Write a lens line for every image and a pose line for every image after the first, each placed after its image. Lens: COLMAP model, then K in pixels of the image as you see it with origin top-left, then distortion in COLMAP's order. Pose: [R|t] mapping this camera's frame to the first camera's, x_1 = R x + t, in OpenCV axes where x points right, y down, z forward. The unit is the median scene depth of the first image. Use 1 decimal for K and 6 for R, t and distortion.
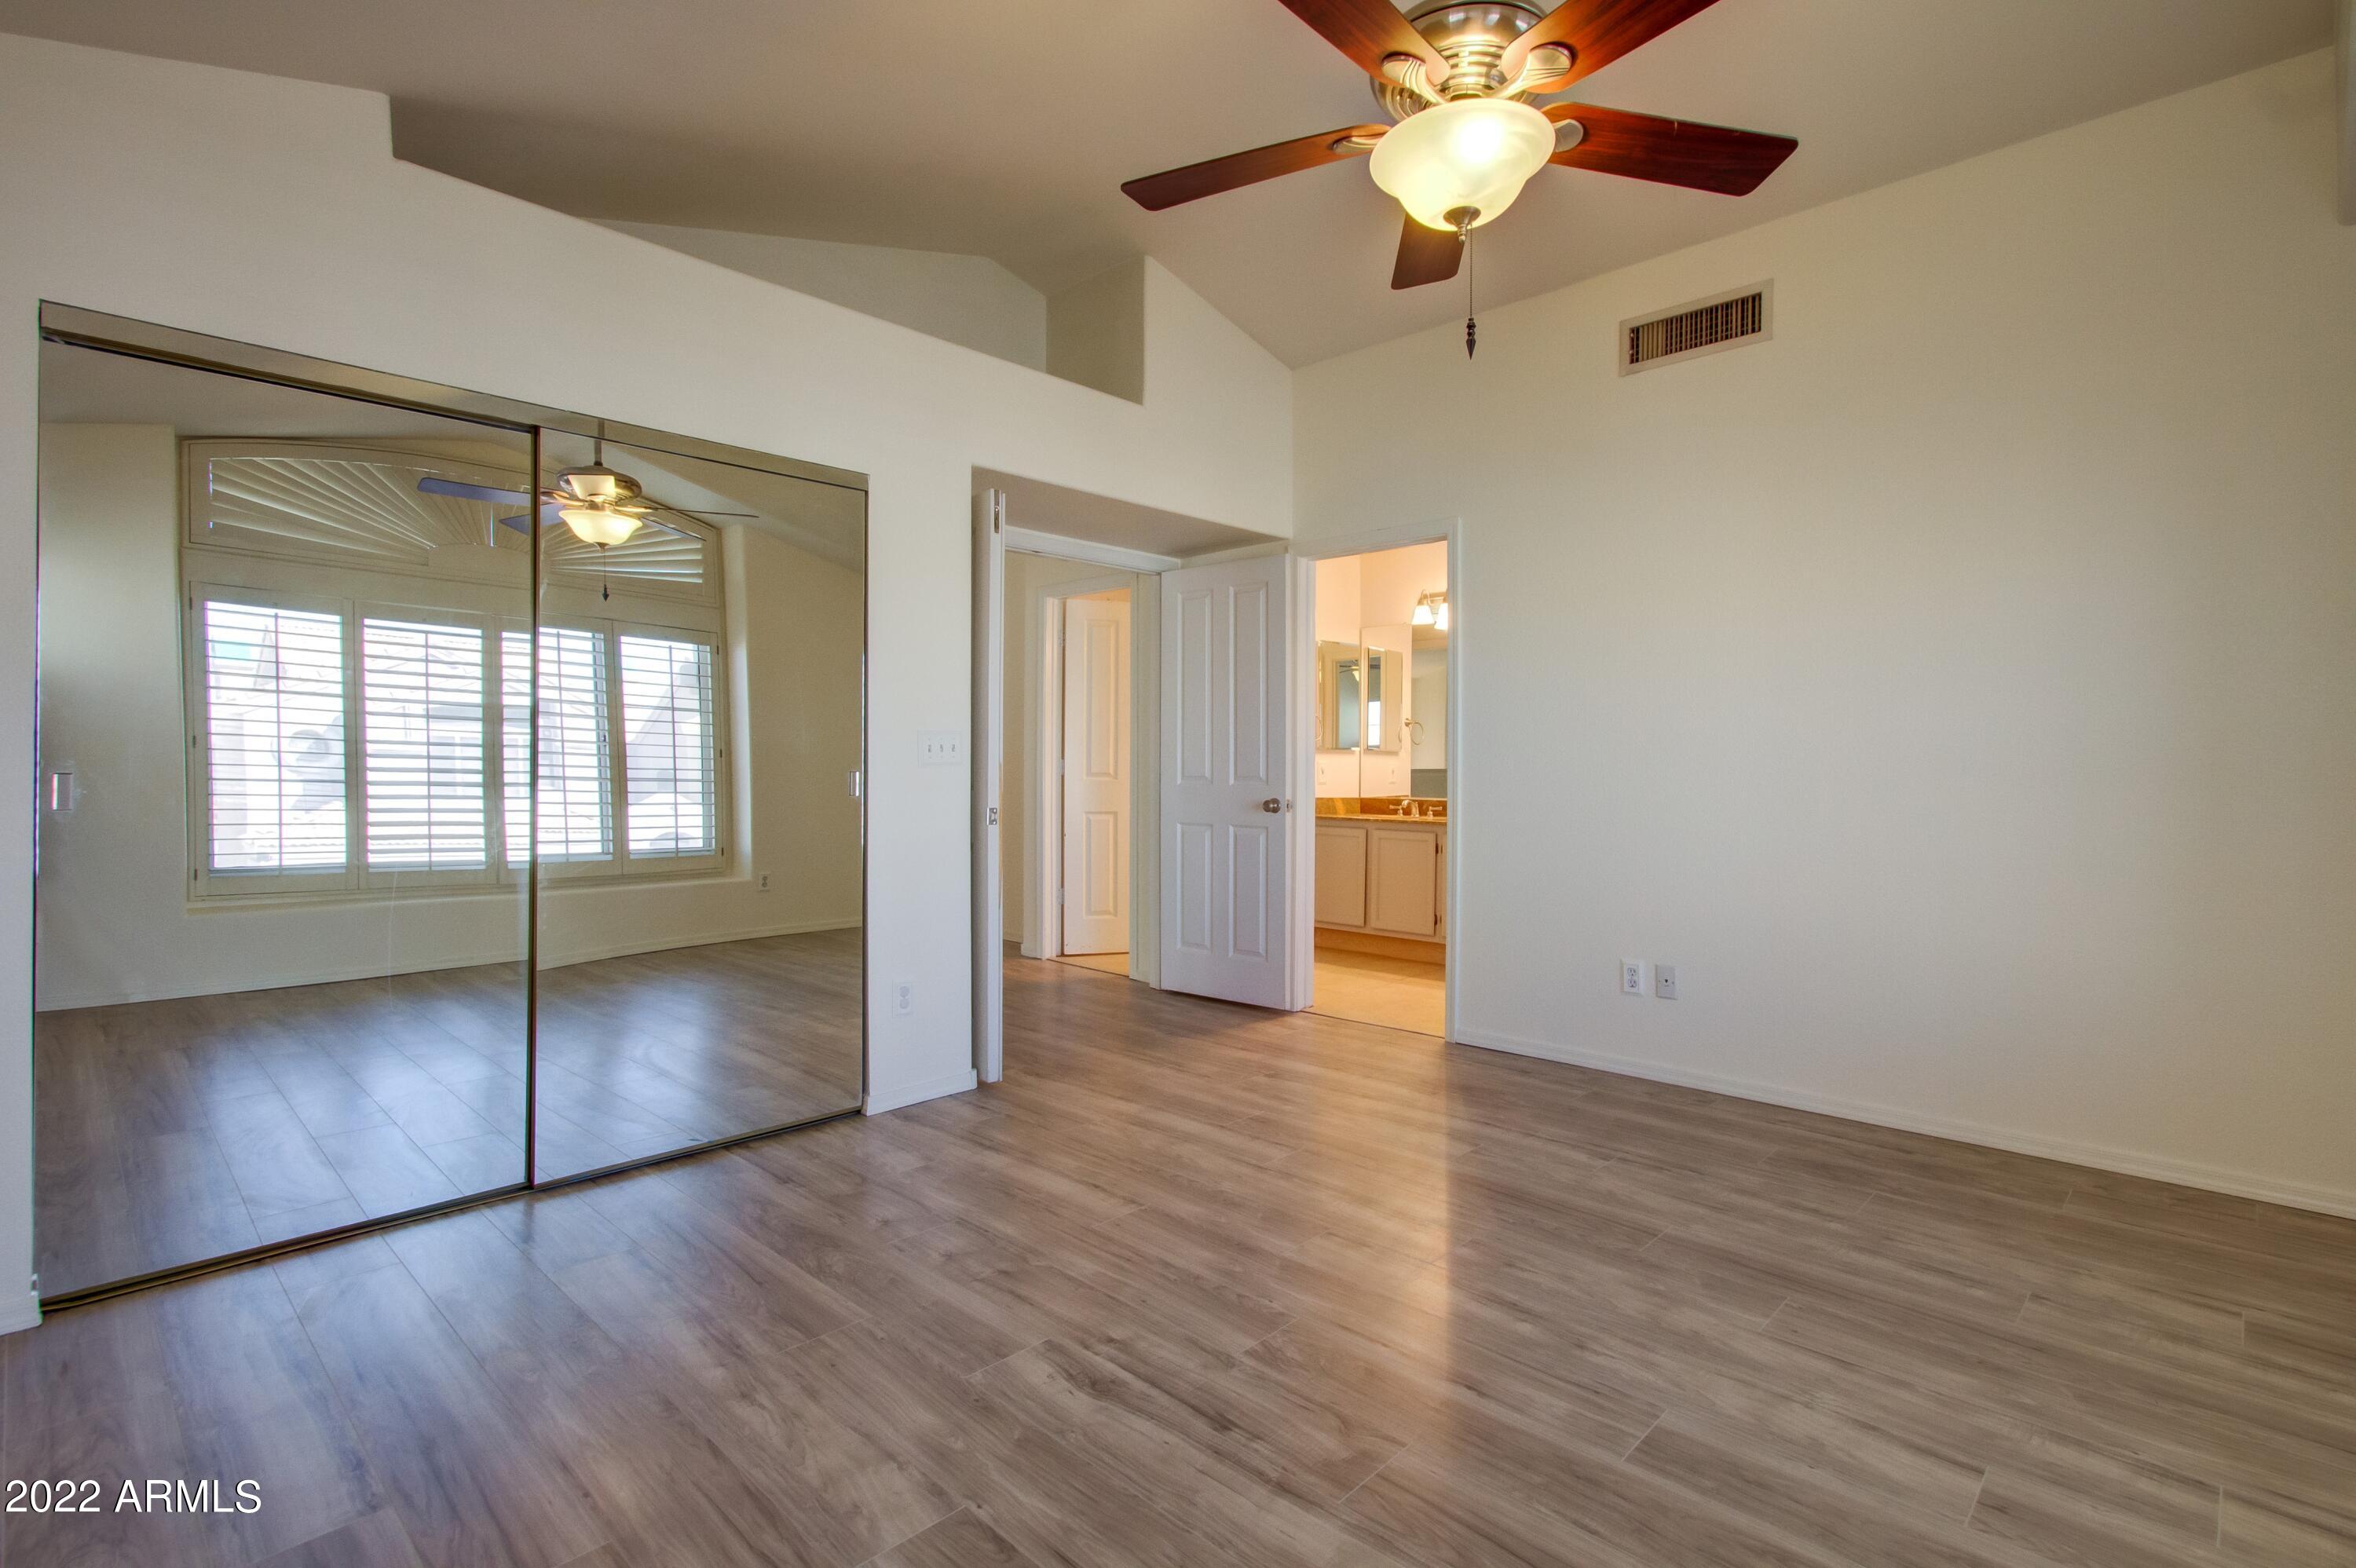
lens RADIAL K [[1106.8, 0, 1180.0], [0, 1106.8, 775.0], [0, 0, 1]] dist [0.002182, 0.000012]
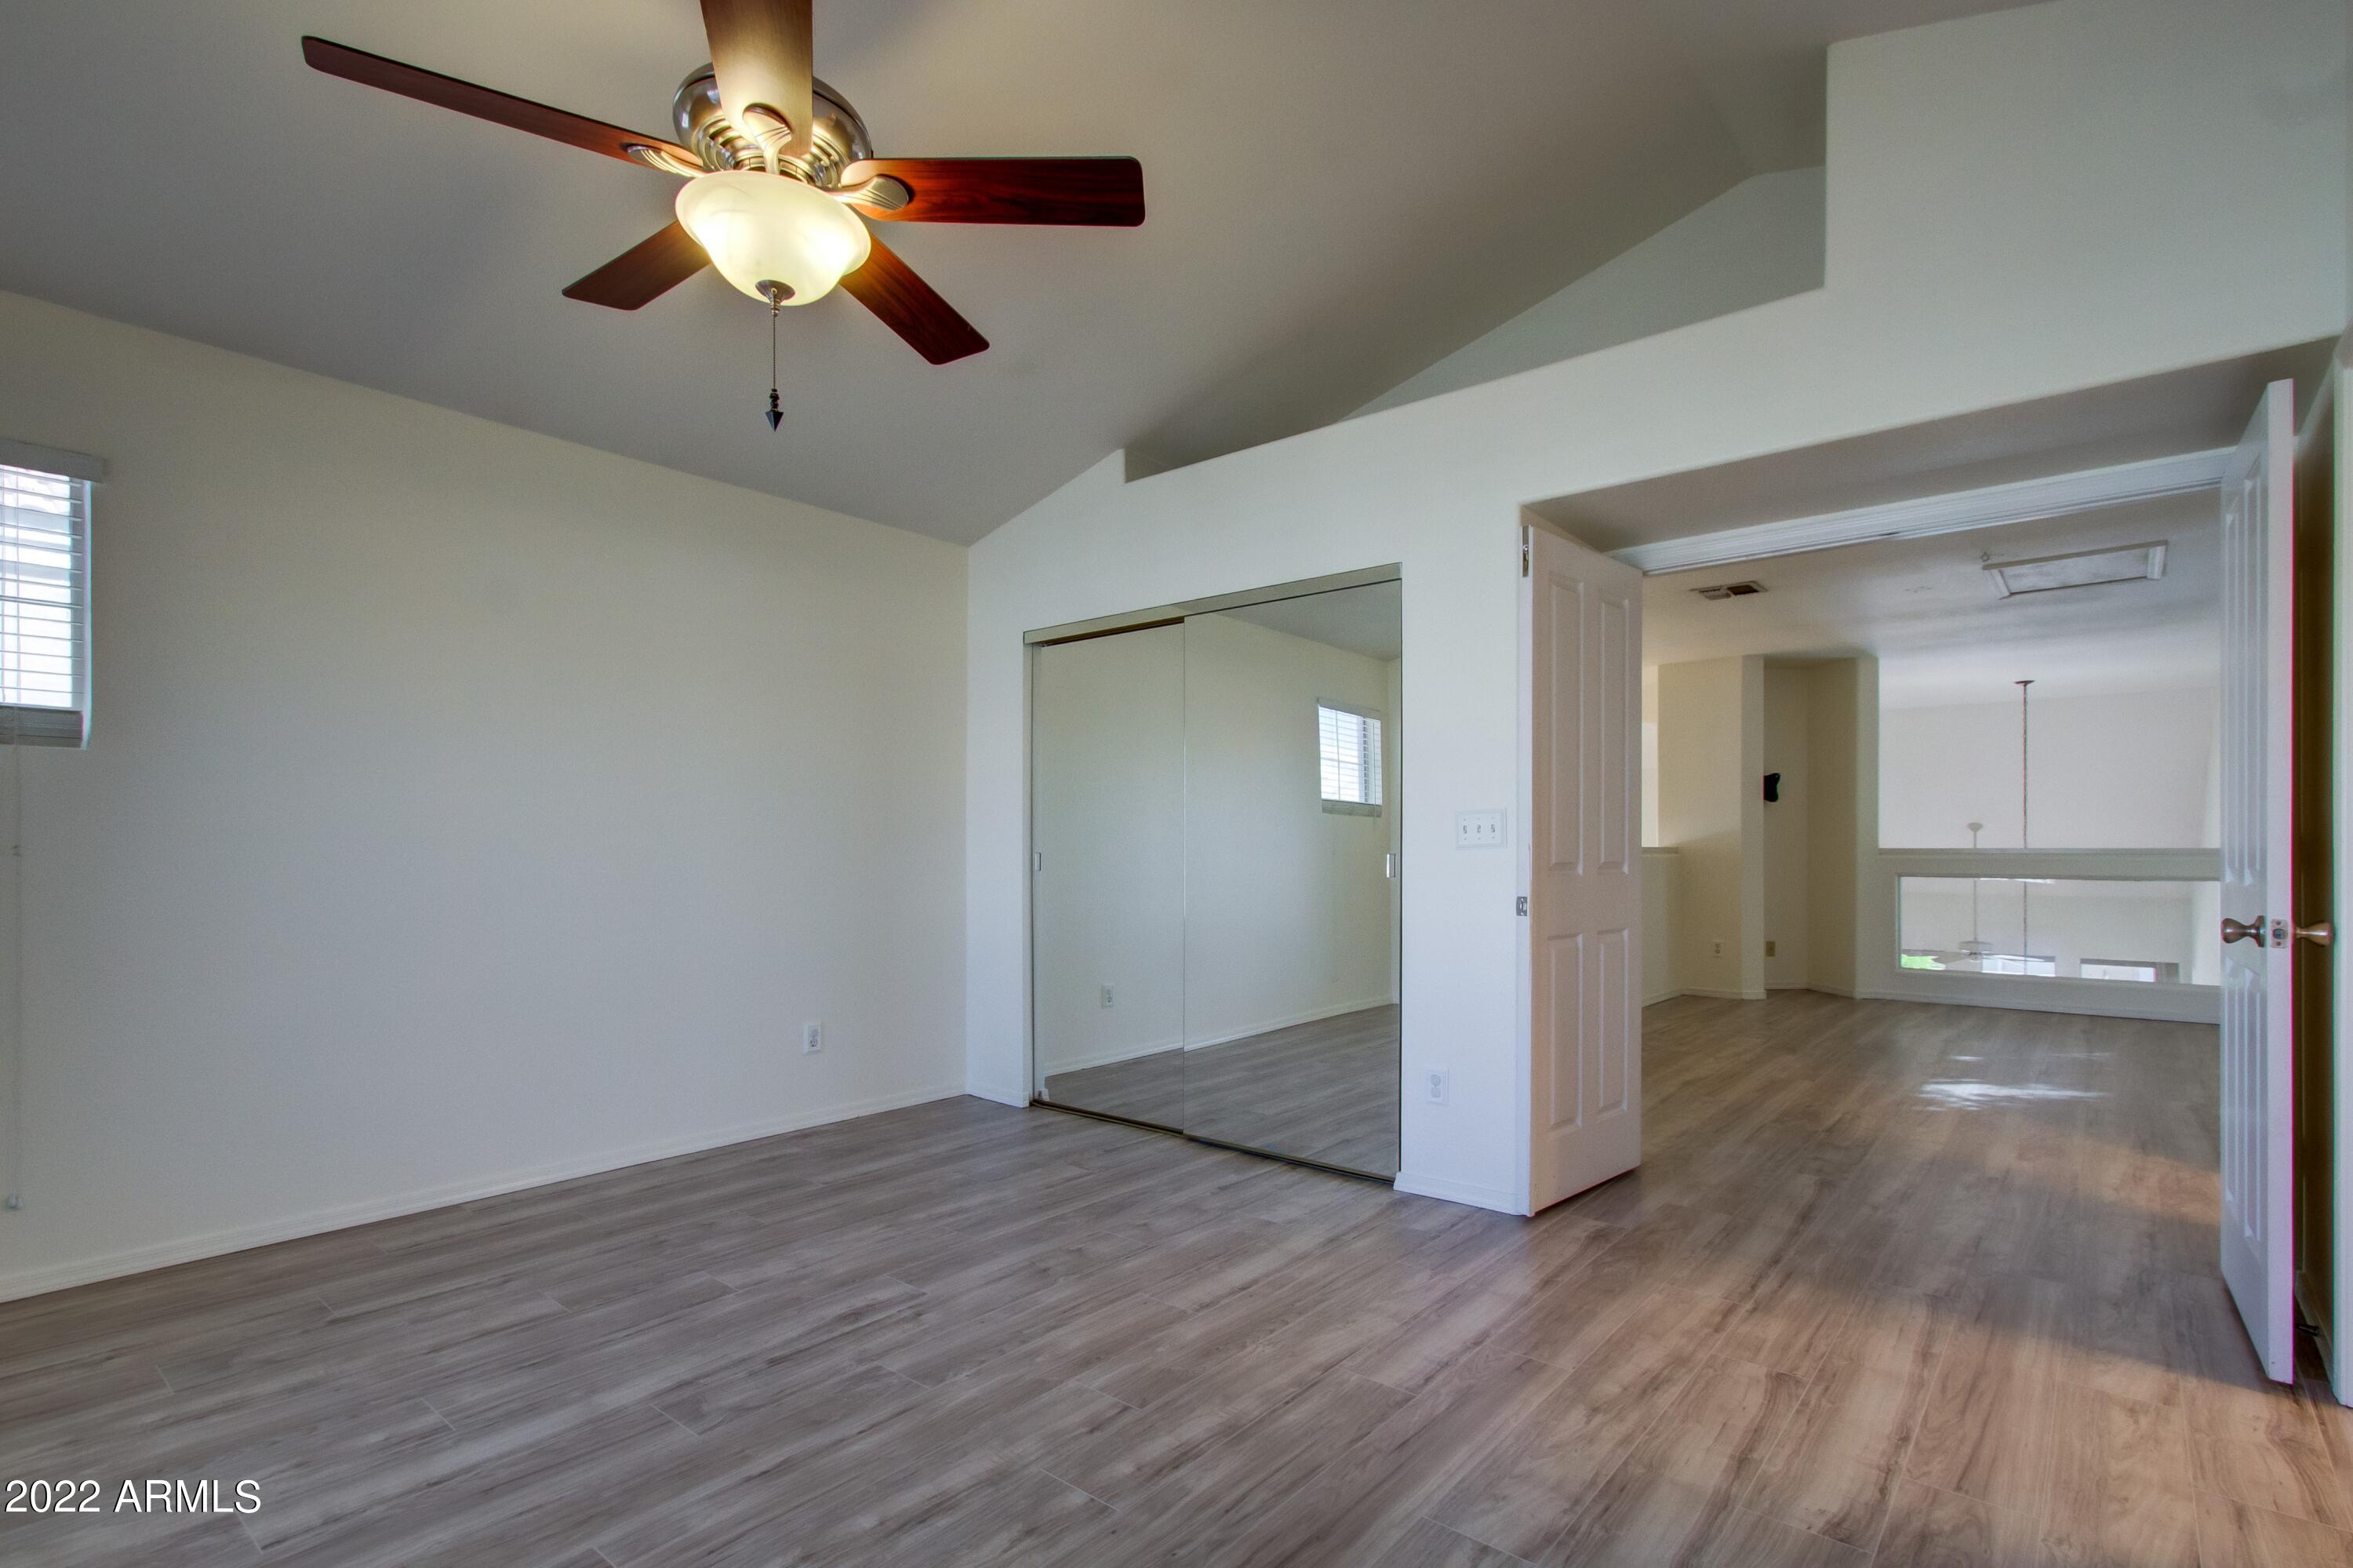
lens RADIAL K [[1105.6, 0, 1204.9], [0, 1105.6, 857.9], [0, 0, 1]] dist [0.002182, 0.000012]
pose [[0.086227, 0.006470, -0.996255, 0.935439], [-0.007014, 0.999958, 0.005888, -0.004452], [0.996251, 0.006480, 0.086268, 0.953216]]
